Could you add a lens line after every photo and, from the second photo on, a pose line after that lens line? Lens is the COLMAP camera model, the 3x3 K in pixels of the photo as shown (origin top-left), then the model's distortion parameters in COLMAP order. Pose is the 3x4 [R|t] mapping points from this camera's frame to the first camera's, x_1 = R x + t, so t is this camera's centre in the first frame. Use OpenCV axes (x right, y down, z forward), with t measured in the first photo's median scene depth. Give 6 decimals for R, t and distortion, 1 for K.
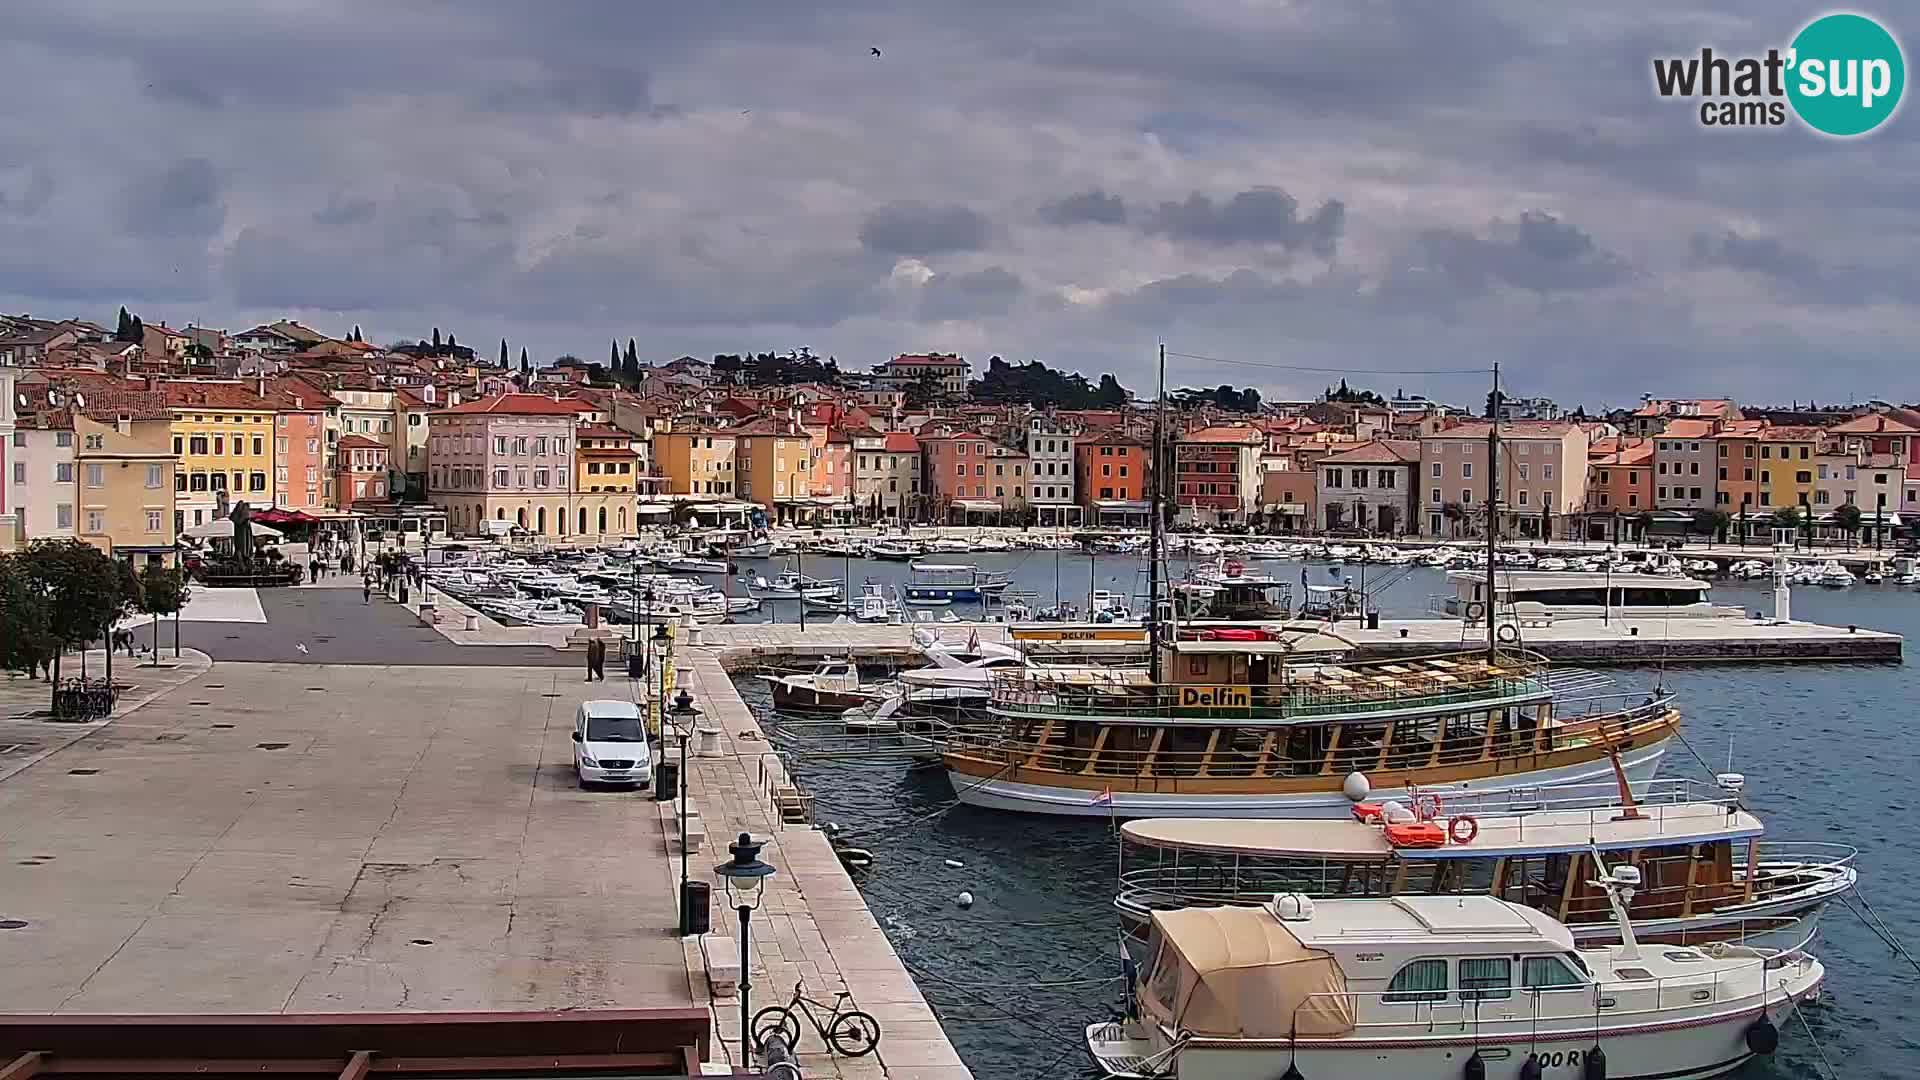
lens RADIAL K [[3038.2, 0, 962.9], [0, 3038.2, 529.6], [0, 0, 1]] dist [-0.027331, 0.000000]
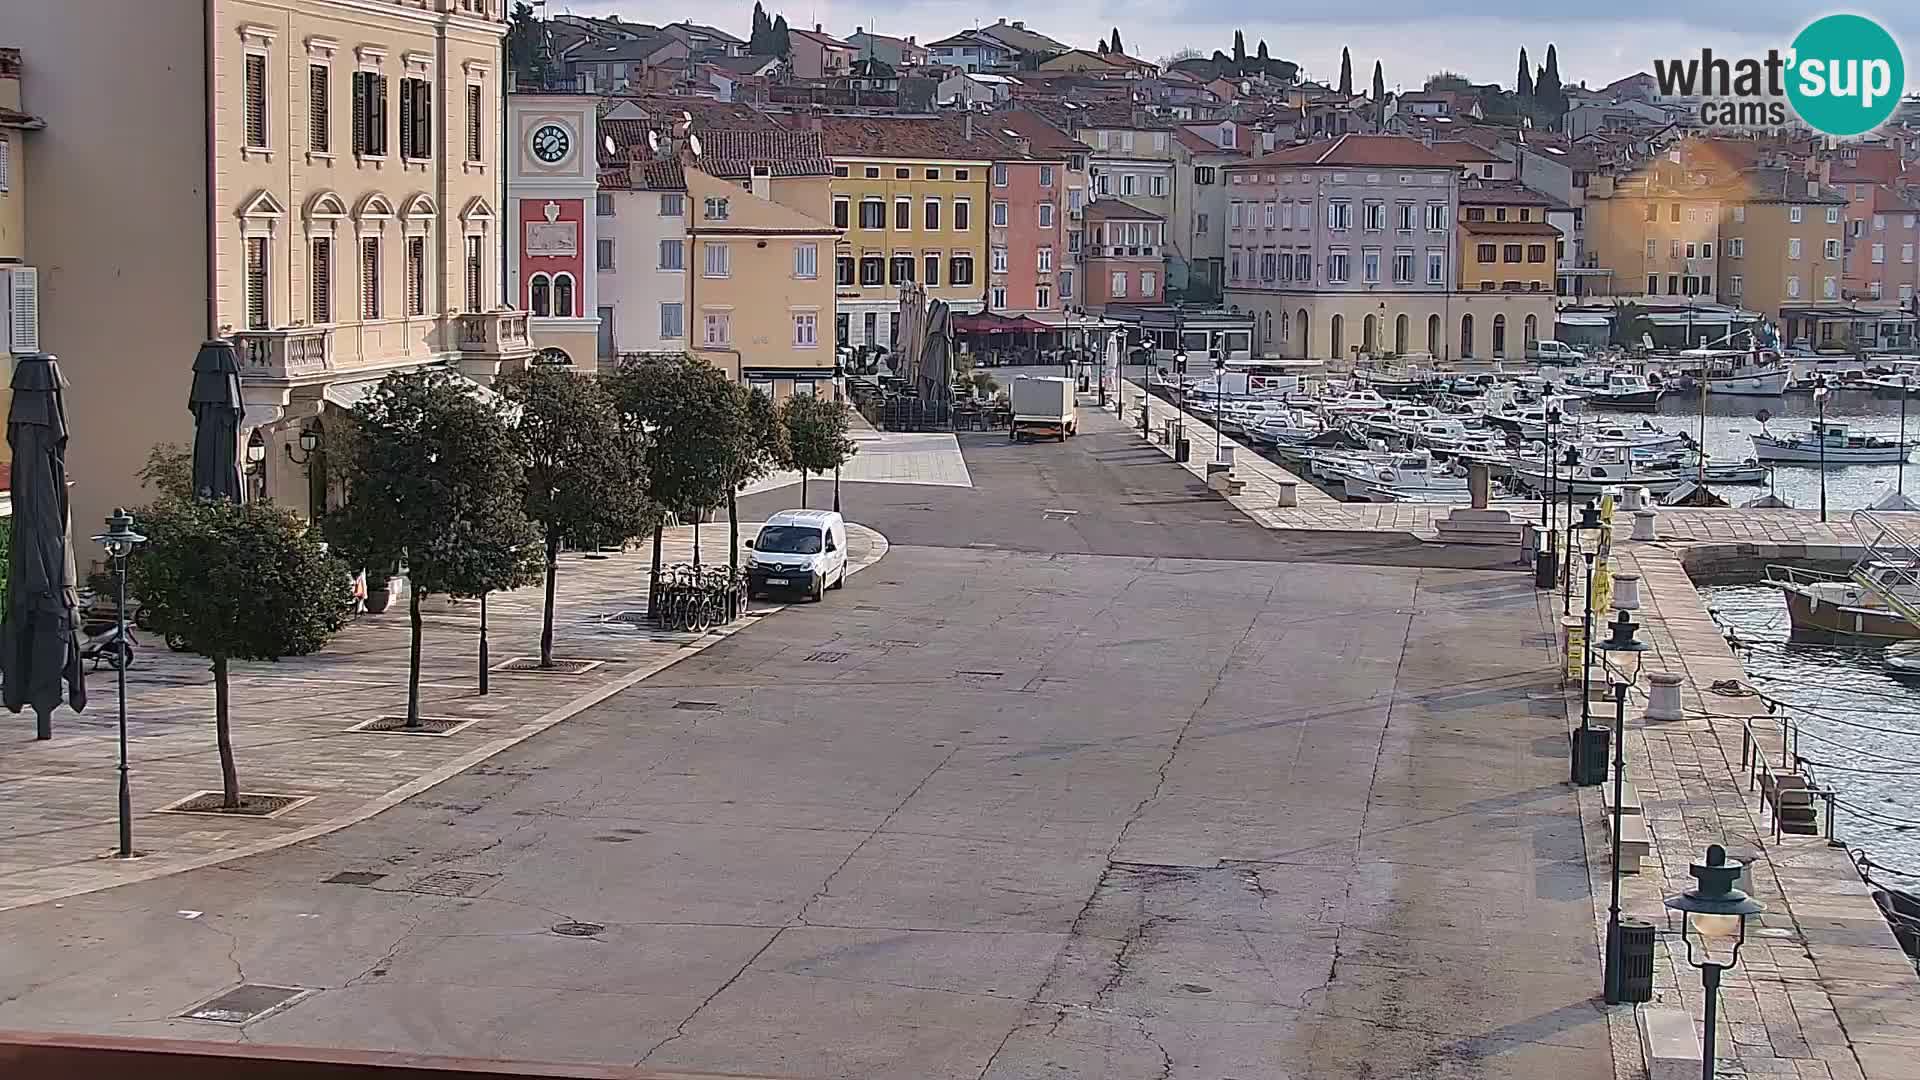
lens RADIAL K [[3038.2, 0, 992.5], [0, 3038.2, 539.0], [0, 0, 1]] dist [-0.027331, 0.000000]
pose [[0.940398, 0.031746, -0.338592, -0.003319], [-0.012478, 0.998184, 0.058932, 0.003065], [0.339848, -0.051195, 0.939086, 0.377269]]
